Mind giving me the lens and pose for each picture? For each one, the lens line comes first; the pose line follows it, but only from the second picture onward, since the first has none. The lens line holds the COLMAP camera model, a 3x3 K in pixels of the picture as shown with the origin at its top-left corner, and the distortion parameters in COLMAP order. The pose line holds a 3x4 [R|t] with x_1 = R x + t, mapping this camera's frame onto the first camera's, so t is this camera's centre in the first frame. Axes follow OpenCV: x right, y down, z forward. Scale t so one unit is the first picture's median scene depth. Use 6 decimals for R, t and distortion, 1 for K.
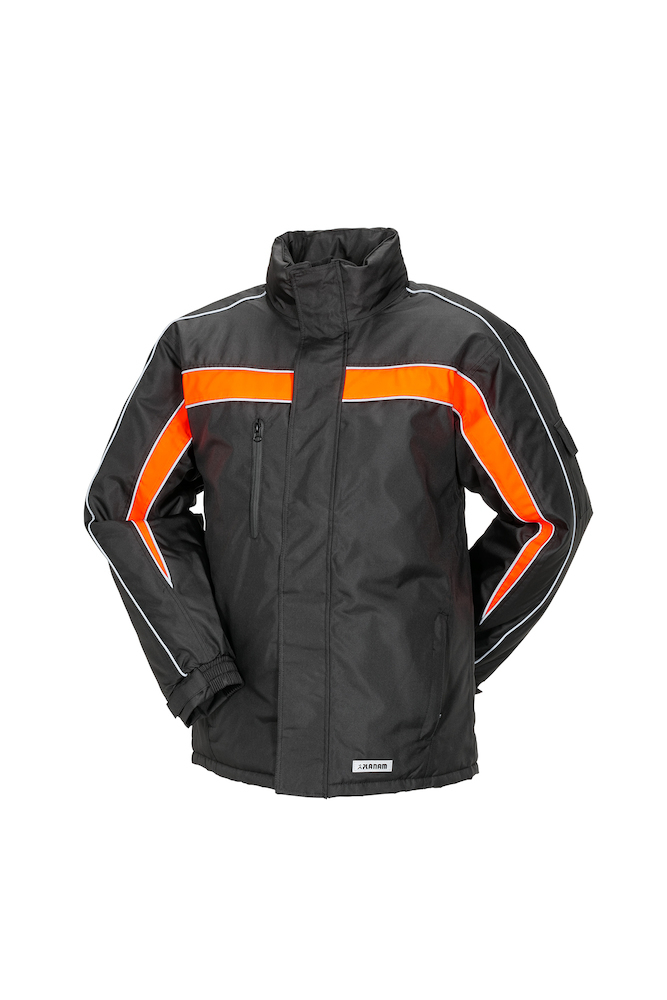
lens RADIAL K [[1484.8, 0, 333.8], [0, 1484.8, 468.7], [0, 0, 1]] dist [-0.014782, -0.025065]
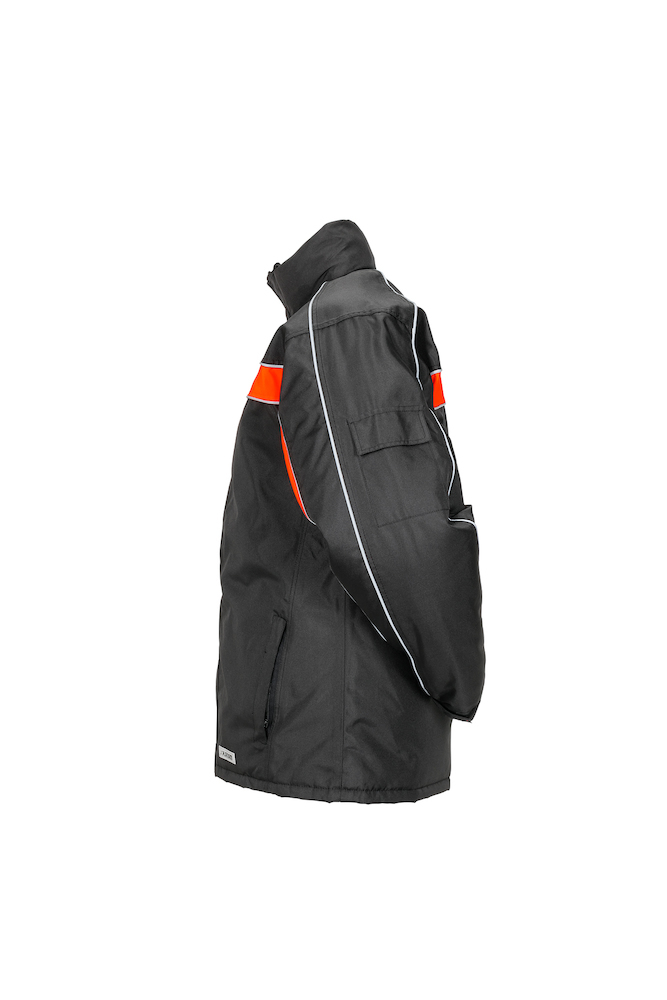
lens RADIAL K [[1484.8, 0, 333.8], [0, 1484.8, 468.7], [0, 0, 1]] dist [-0.014782, -0.025065]
pose [[0.259481, 0.001028, -0.965748, 1.009860], [-0.006279, 0.999980, -0.000622, 0.000767], [0.965728, 0.006226, 0.259482, 0.774030]]
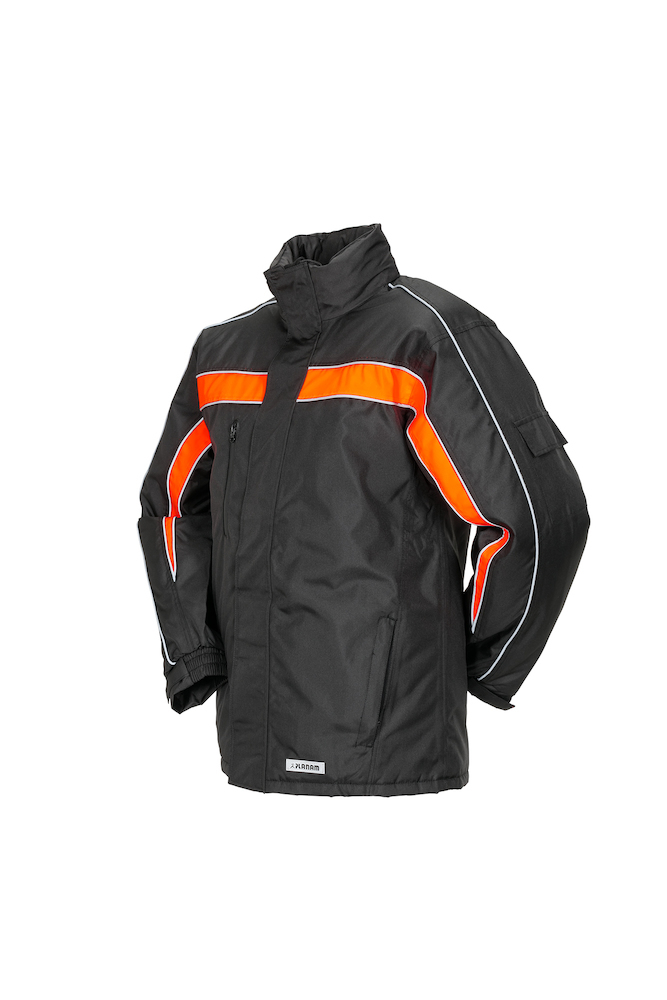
lens RADIAL K [[1484.8, 0, 333.8], [0, 1484.8, 468.7], [0, 0, 1]] dist [-0.014782, -0.025065]
pose [[0.866244, 0.000782, -0.499620, 0.522251], [-0.001450, 0.999998, -0.000948, 0.001078], [0.499619, 0.001546, 0.866244, 0.139875]]
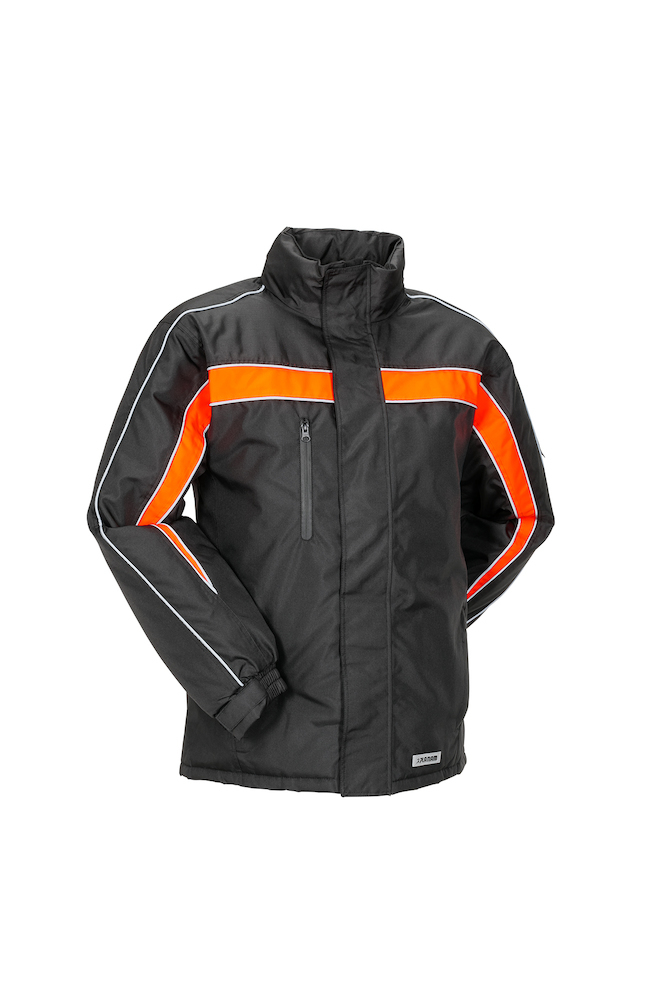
lens RADIAL K [[1484.8, 0, 333.8], [0, 1484.8, 468.7], [0, 0, 1]] dist [-0.014782, -0.025065]
pose [[0.866781, -0.002716, 0.498682, -0.521444], [0.001097, 0.999993, 0.003539, -0.003705], [-0.498688, -0.002520, 0.866778, 0.139073]]
